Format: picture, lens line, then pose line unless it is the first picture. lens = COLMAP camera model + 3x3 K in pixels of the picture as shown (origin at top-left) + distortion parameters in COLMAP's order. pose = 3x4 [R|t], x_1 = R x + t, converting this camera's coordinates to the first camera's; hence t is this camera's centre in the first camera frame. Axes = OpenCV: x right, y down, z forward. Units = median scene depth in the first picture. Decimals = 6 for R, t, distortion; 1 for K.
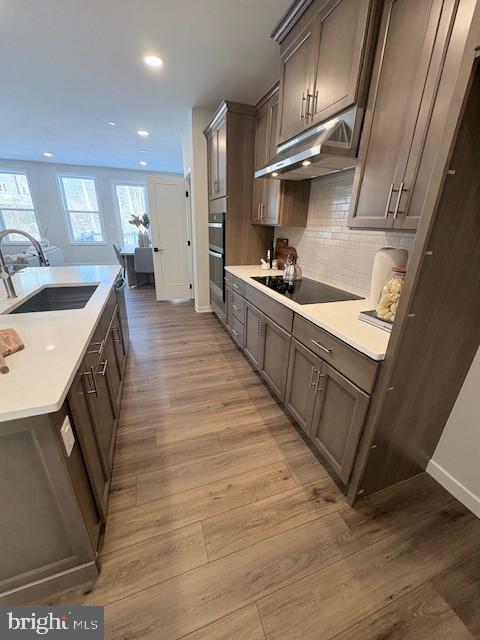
lens RADIAL K [[254.6, 0, 240.0], [0, 254.6, 320.0], [0, 0, 1]] dist [0.000178, -0.000150]
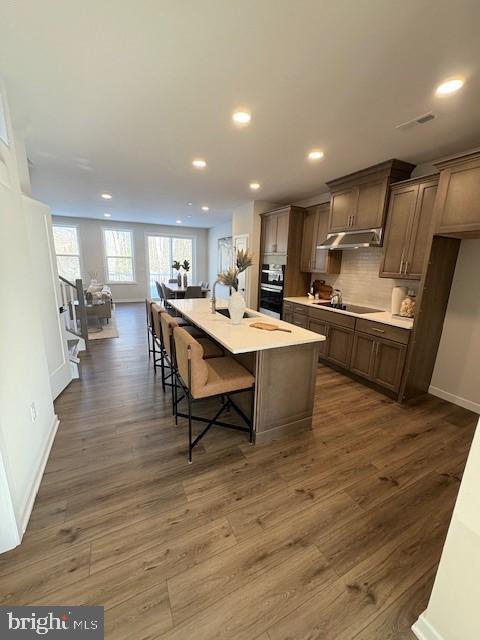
lens RADIAL K [[254.6, 0, 240.0], [0, 254.6, 320.0], [0, 0, 1]] dist [0.000178, -0.000150]
pose [[0.992430, -0.023360, 0.120566, -0.644326], [0.039902, 0.989812, -0.136674, 0.153918], [-0.116145, 0.140450, 0.983252, -0.587846]]
